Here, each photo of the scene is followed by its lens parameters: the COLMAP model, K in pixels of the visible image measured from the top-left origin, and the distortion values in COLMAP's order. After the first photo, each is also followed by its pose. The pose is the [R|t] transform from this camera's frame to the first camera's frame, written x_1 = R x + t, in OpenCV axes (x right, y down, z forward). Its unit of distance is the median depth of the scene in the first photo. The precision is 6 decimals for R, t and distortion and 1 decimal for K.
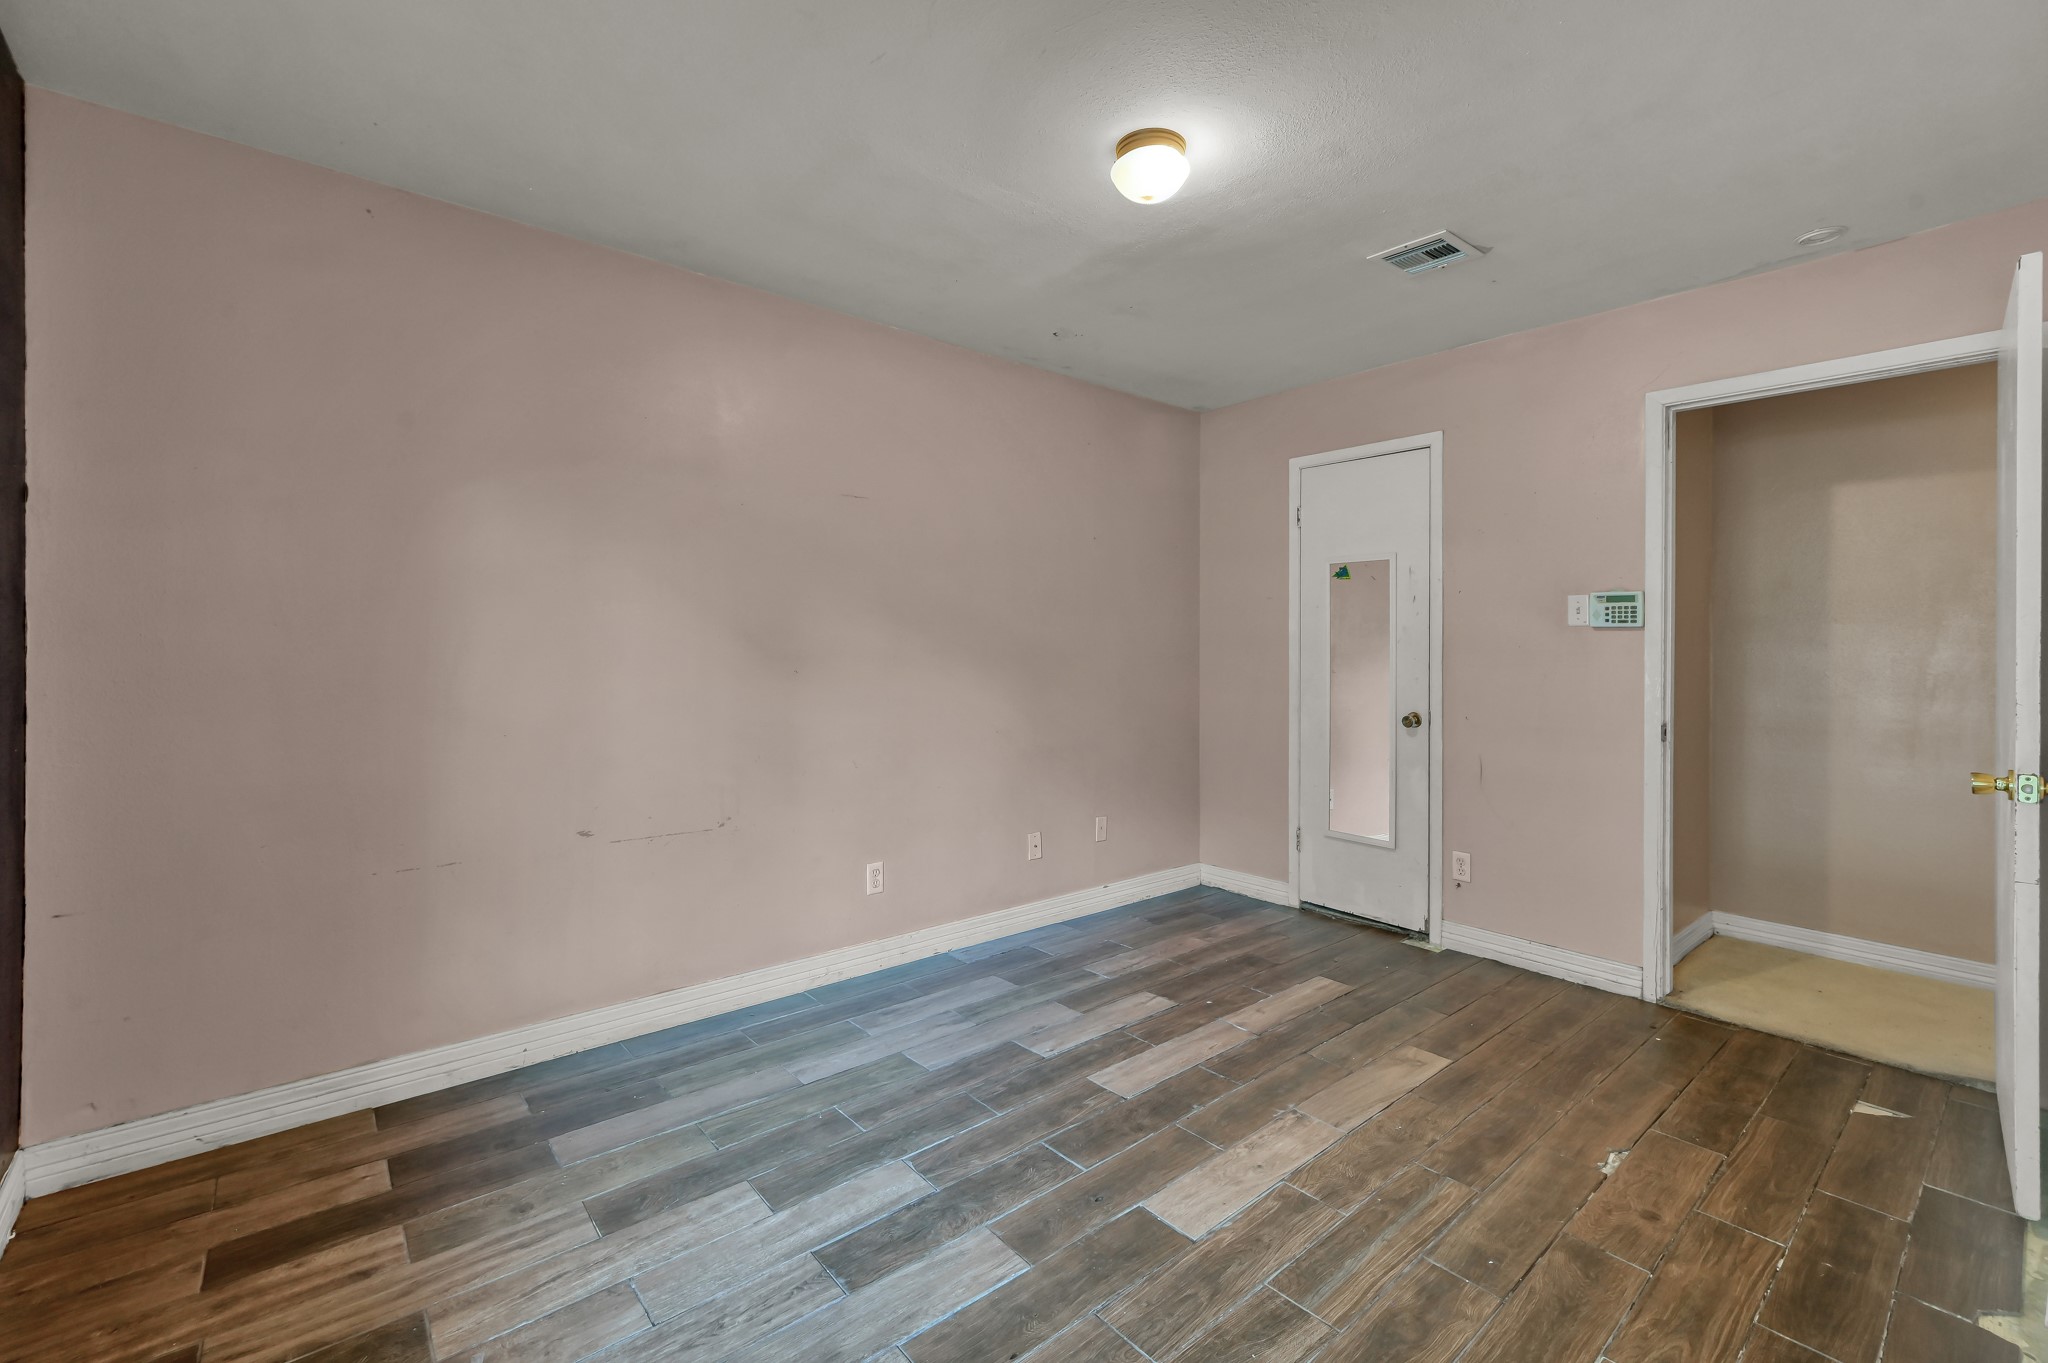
lens RADIAL K [[876.8, 0, 1034.2], [0, 876.8, 663.5], [0, 0, 1]] dist [0.003463, -0.000873]
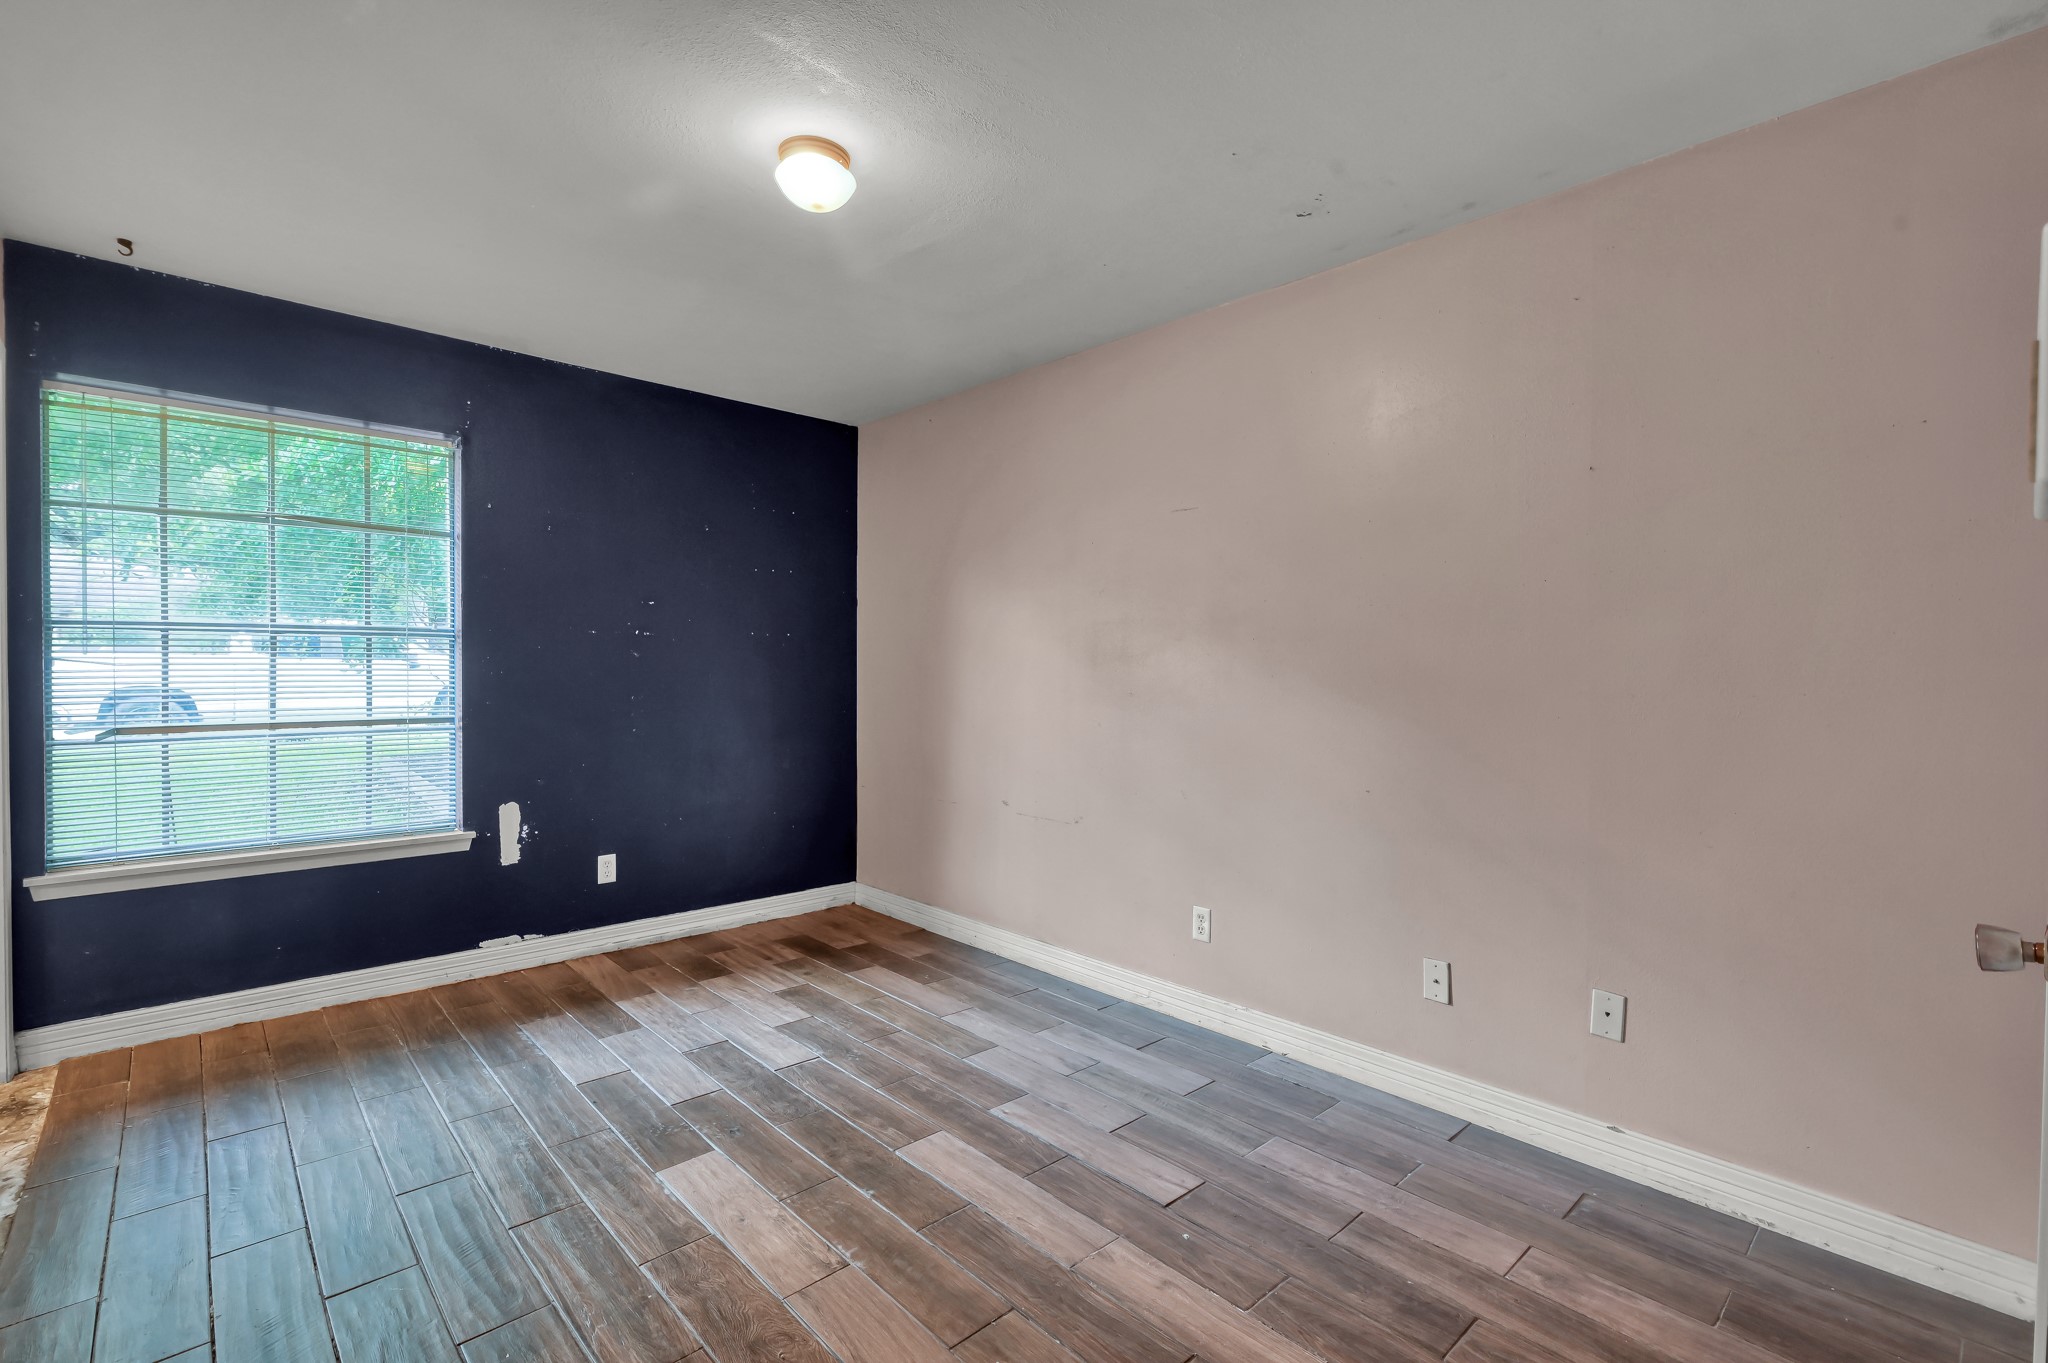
lens RADIAL K [[927.2, 0, 1029.5], [0, 927.2, 687.3], [0, 0, 1]] dist [0.002563, 0.001262]
pose [[0.038813, 0.014357, -0.999143, 1.003650], [-0.026620, 0.999557, 0.013329, -0.012541], [0.998892, 0.026080, 0.039178, 1.006668]]
